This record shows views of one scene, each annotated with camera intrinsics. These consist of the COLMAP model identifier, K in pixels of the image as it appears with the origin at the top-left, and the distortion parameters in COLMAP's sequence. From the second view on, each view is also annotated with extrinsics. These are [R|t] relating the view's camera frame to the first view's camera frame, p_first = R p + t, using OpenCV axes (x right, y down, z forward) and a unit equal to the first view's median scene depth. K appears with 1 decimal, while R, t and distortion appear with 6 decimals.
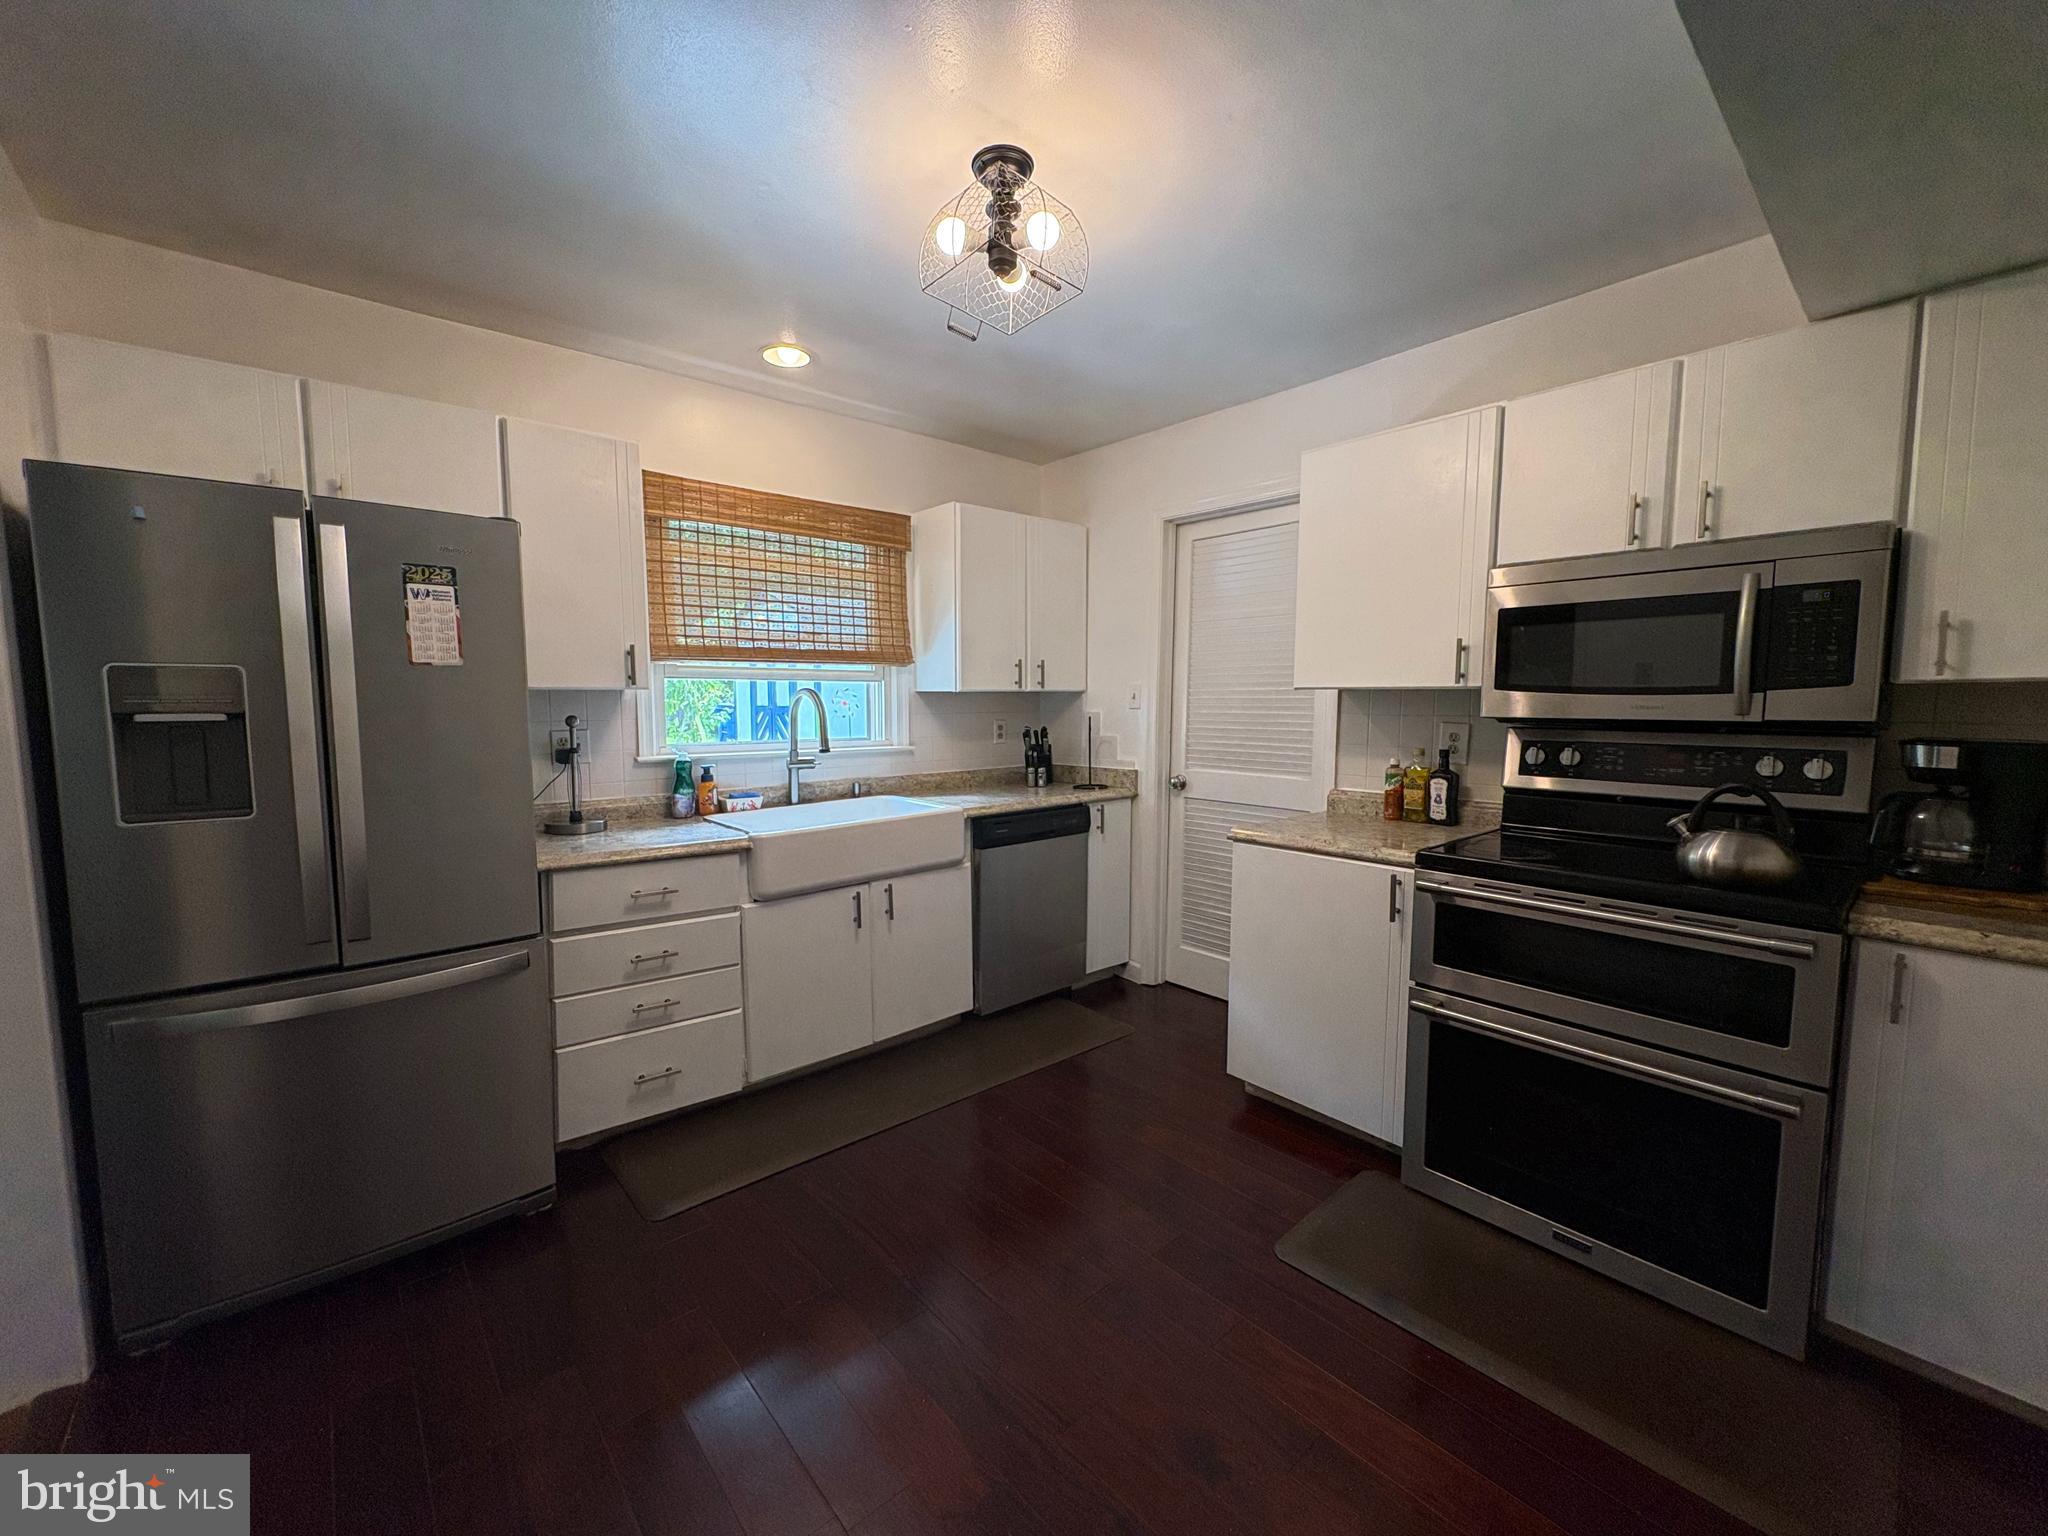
lens RADIAL K [[817.8, 0, 1016.7], [0, 817.8, 765.8], [0, 0, 1]] dist [0.004283, 0.001146]
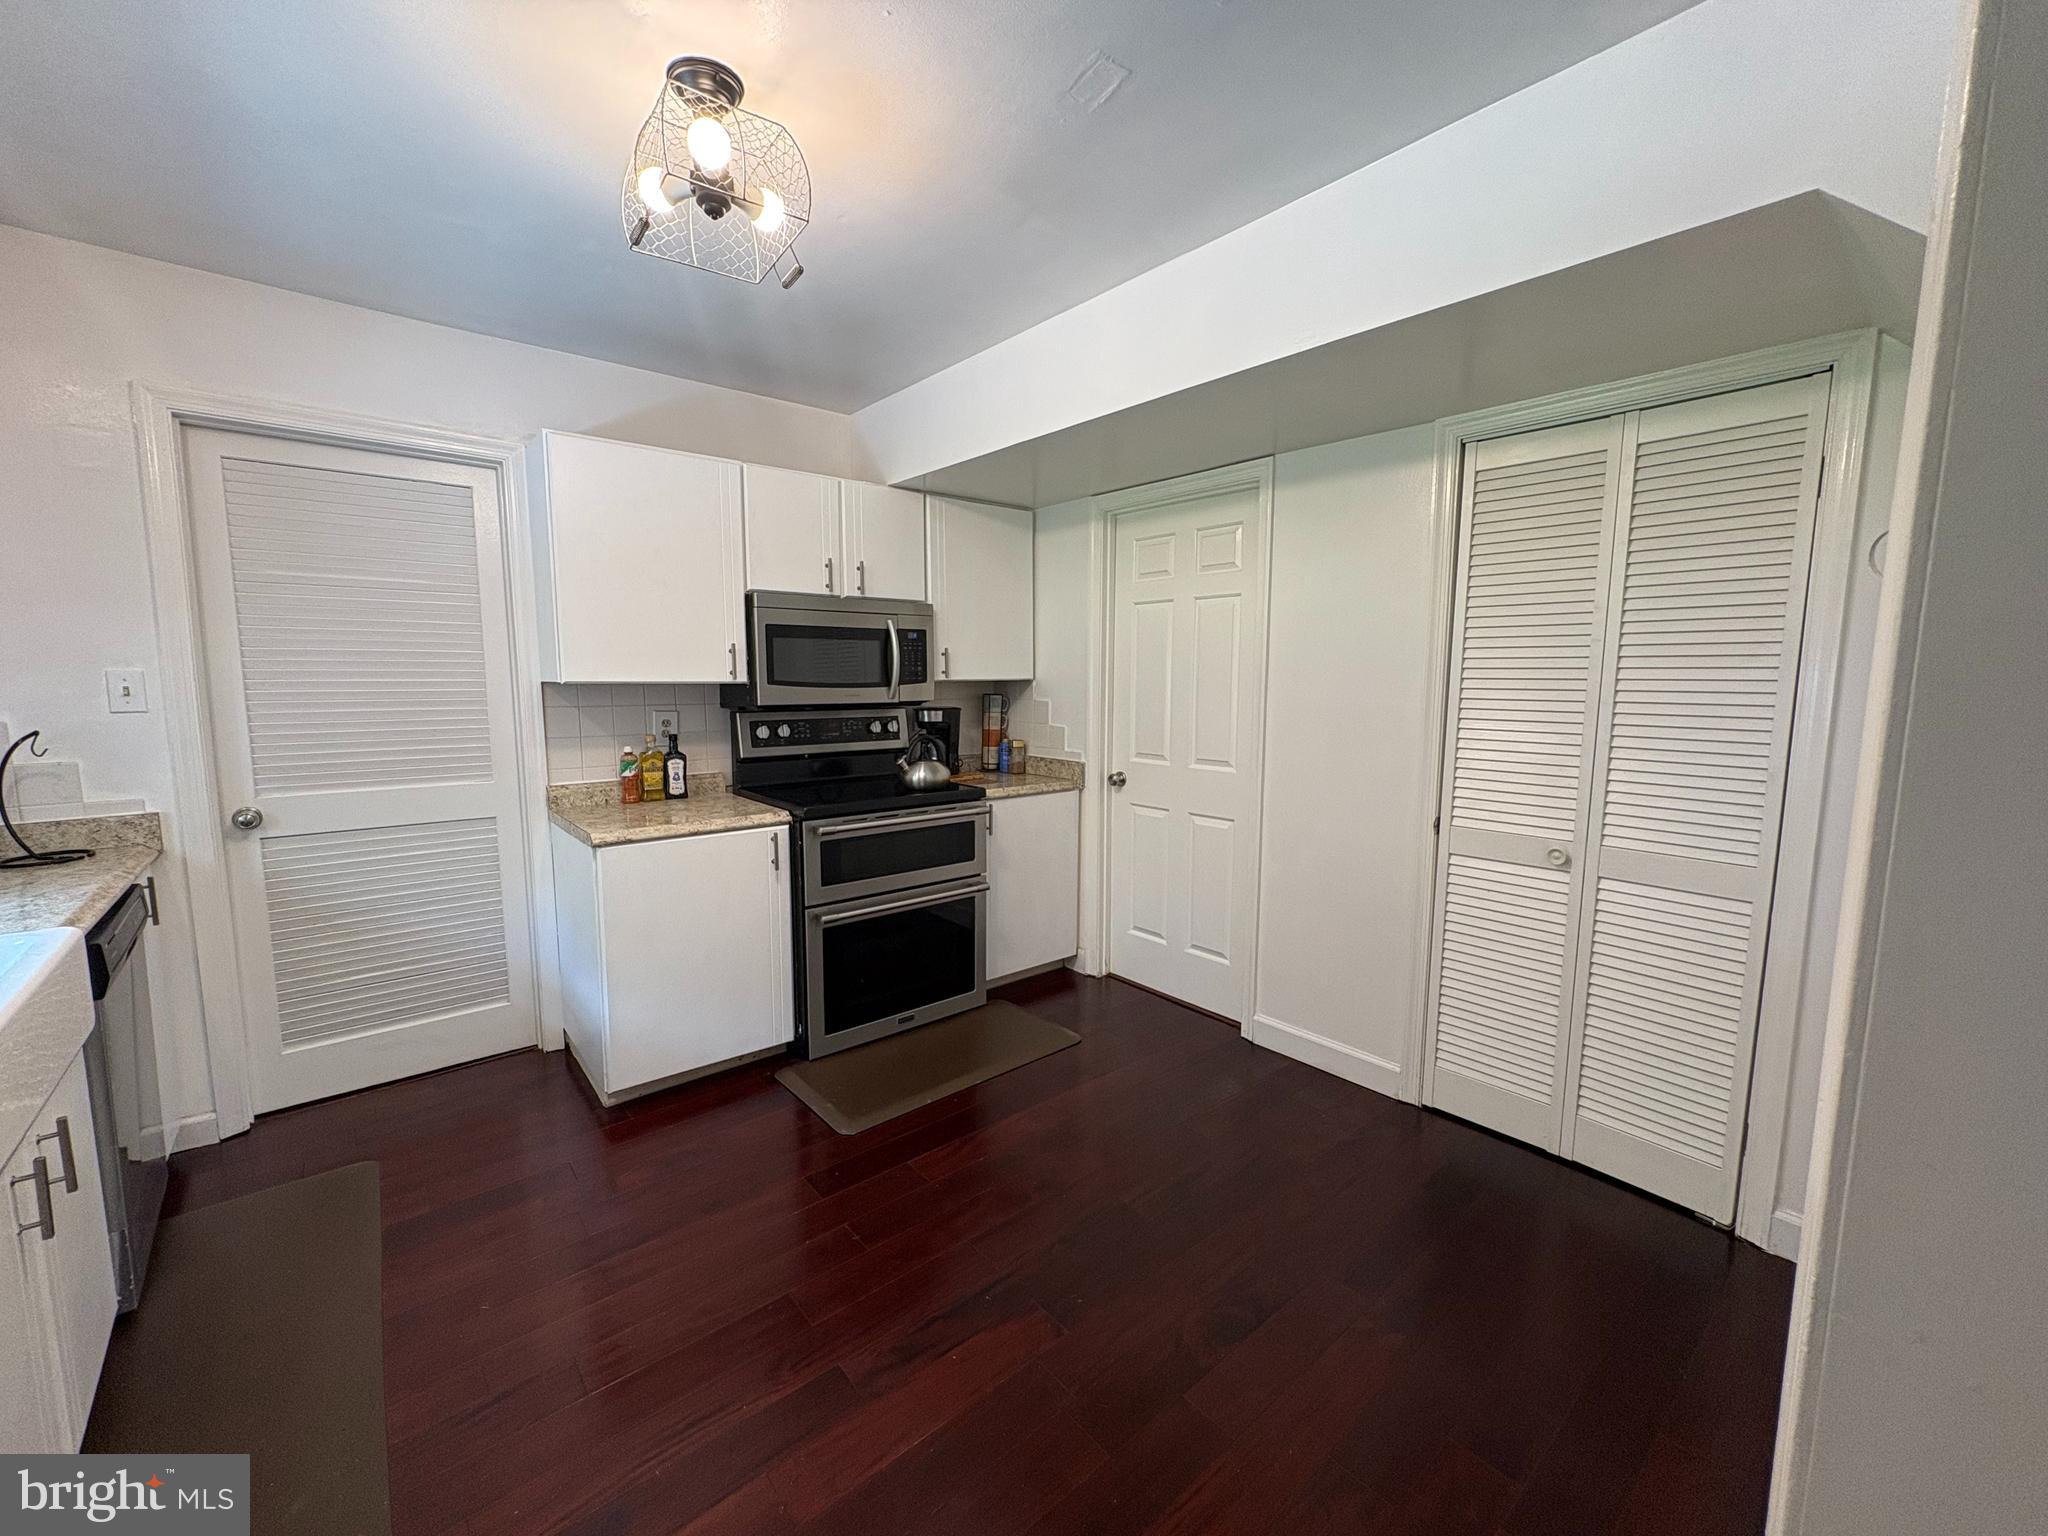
lens RADIAL K [[817.8, 0, 1013.9], [0, 817.8, 771.6], [0, 0, 1]] dist [0.004283, 0.001146]
pose [[0.025083, -0.117558, 0.992749, -0.604114], [0.081651, 0.989985, 0.115168, -0.059277], [-0.996345, 0.078170, 0.034430, 0.458843]]
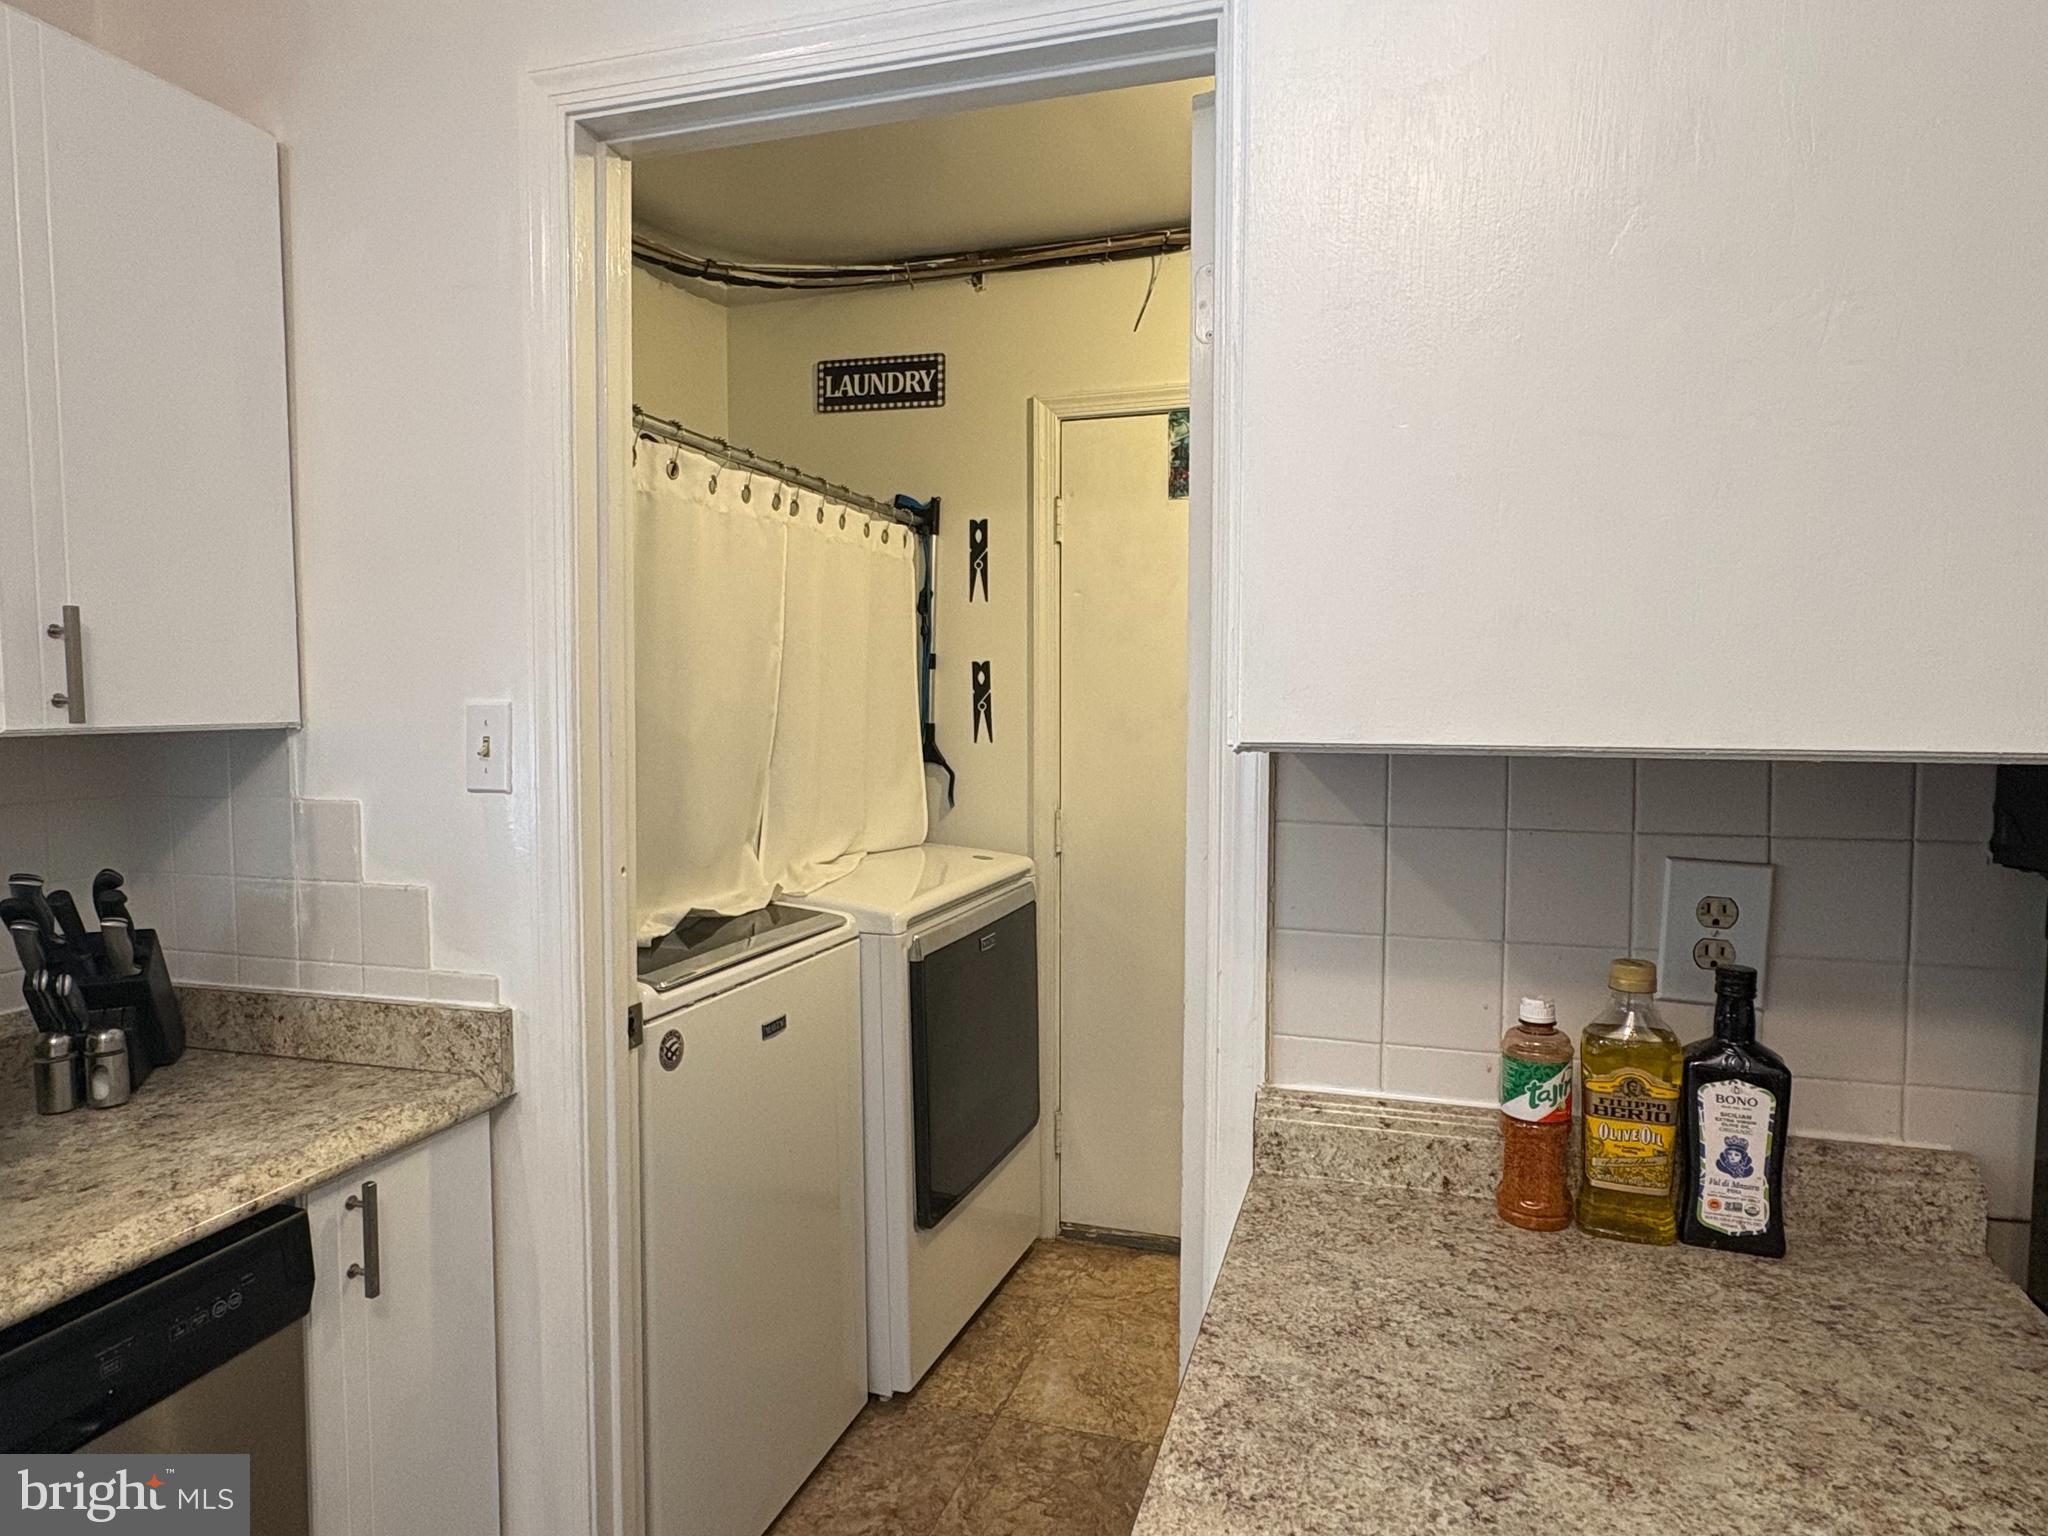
lens RADIAL K [[1217.8, 0, 1025.0], [0, 1217.8, 772.5], [0, 0, 1]] dist [-0.004661, -0.000942]
pose [[0.852339, -0.035026, 0.521815, 0.113422], [0.045852, 0.998917, -0.007844, -0.087716], [-0.520976, 0.030612, 0.853022, 0.747067]]
